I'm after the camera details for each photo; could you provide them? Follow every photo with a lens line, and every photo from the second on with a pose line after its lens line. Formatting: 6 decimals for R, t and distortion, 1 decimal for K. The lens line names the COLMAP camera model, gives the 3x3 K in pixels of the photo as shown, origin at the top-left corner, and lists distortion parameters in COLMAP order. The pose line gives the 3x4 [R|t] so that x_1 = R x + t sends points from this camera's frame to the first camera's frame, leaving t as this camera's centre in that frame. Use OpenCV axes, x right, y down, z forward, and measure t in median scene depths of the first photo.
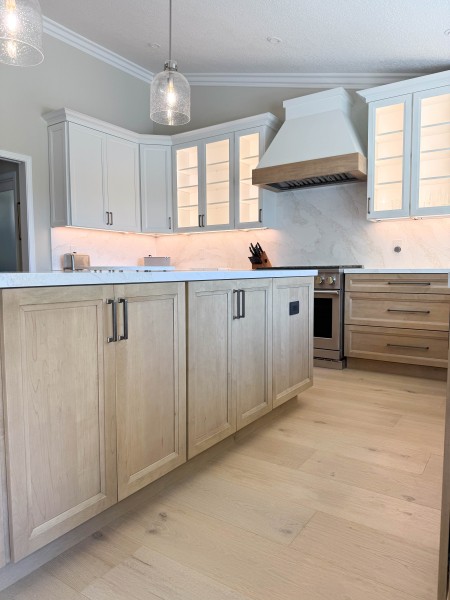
lens RADIAL K [[425.0, 0, 225.0], [0, 425.0, 300.0], [0, 0, 1]] dist [0.084215, -0.139437]
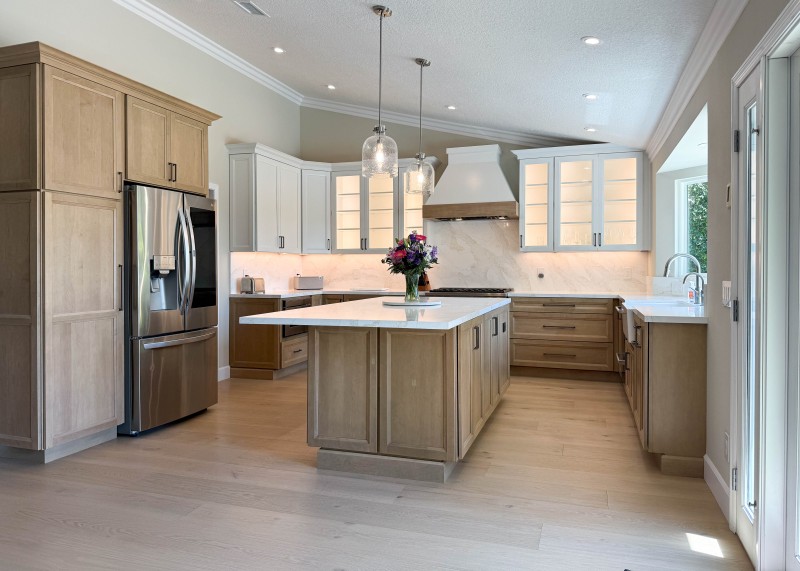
lens RADIAL K [[567.3, 0, 396.5], [0, 567.3, 272.3], [0, 0, 1]] dist [0.098760, -0.155611]
pose [[0.963477, 0.001910, 0.267785, -0.386513], [0.015138, 0.997987, -0.061583, -0.030086], [-0.267363, 0.063387, 0.961509, -0.407506]]
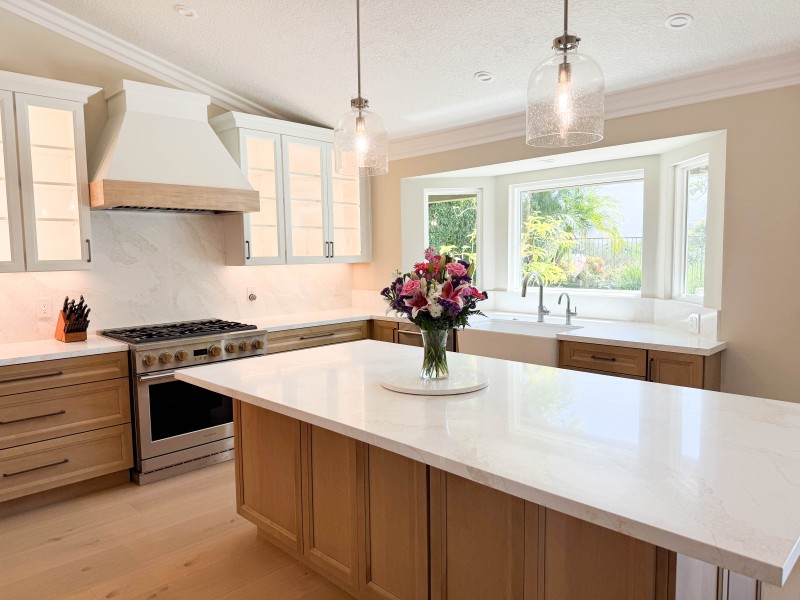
lens RADIAL K [[566.7, 0, 400.0], [0, 566.7, 300.0], [0, 0, 1]] dist [0.084215, -0.139437]
pose [[0.191115, -0.078413, 0.978431, -0.615358], [0.080643, 0.994689, 0.063964, -0.145054], [-0.978249, 0.066679, 0.196423, 0.420538]]
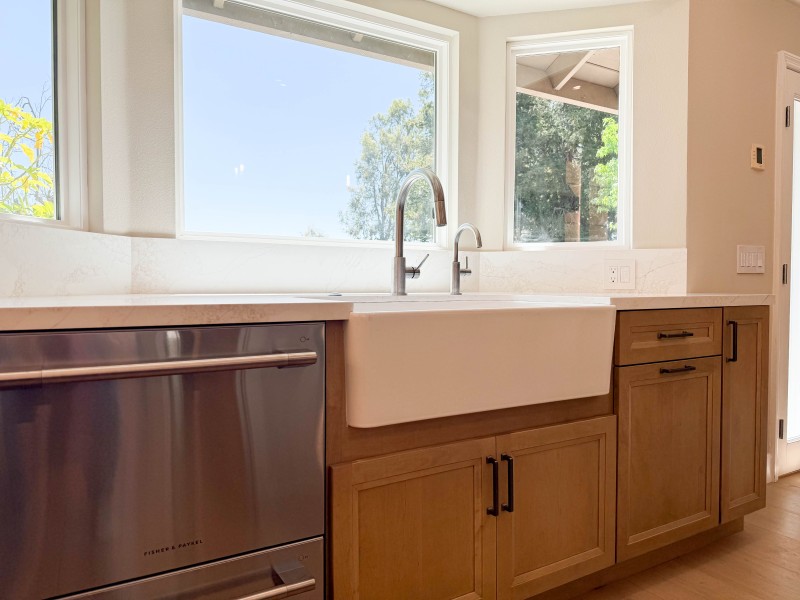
lens RADIAL K [[566.7, 0, 400.0], [0, 566.7, 300.0], [0, 0, 1]] dist [0.084215, -0.139437]
pose [[-0.905112, -0.011233, 0.425025, 0.200502], [0.029521, 0.995578, 0.089178, -0.059687], [-0.424147, 0.093264, -0.900778, 0.749144]]
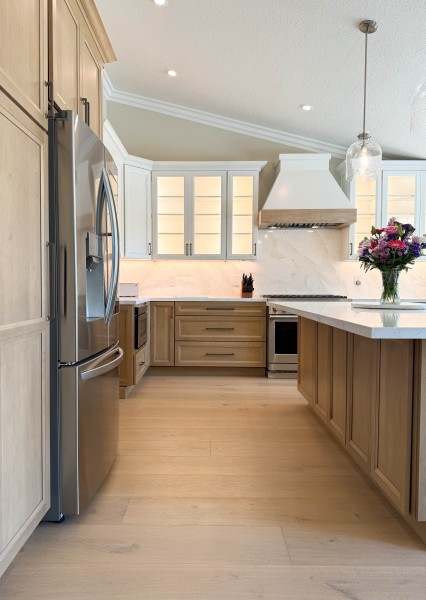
lens RADIAL K [[425.5, 0, 195.9], [0, 425.5, 304.1], [0, 0, 1]] dist [0.098760, -0.155611]
pose [[0.842153, -0.012131, 0.539103, -0.650411], [0.027980, 0.999383, -0.021220, -0.034455], [-0.538513, 0.032955, 0.841973, 0.142476]]
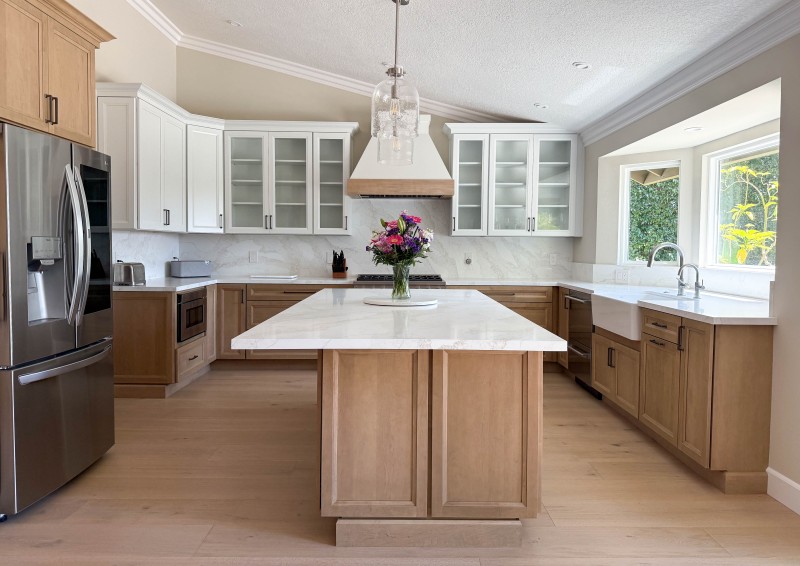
lens RADIAL K [[561.1, 0, 403.1], [0, 561.1, 266.2], [0, 0, 1]] dist [0.052042, -0.068136]
pose [[0.825219, -0.006782, 0.564772, -0.524841], [0.025137, 0.999378, -0.024728, -0.064813], [-0.564253, 0.034602, 0.824877, -0.118248]]
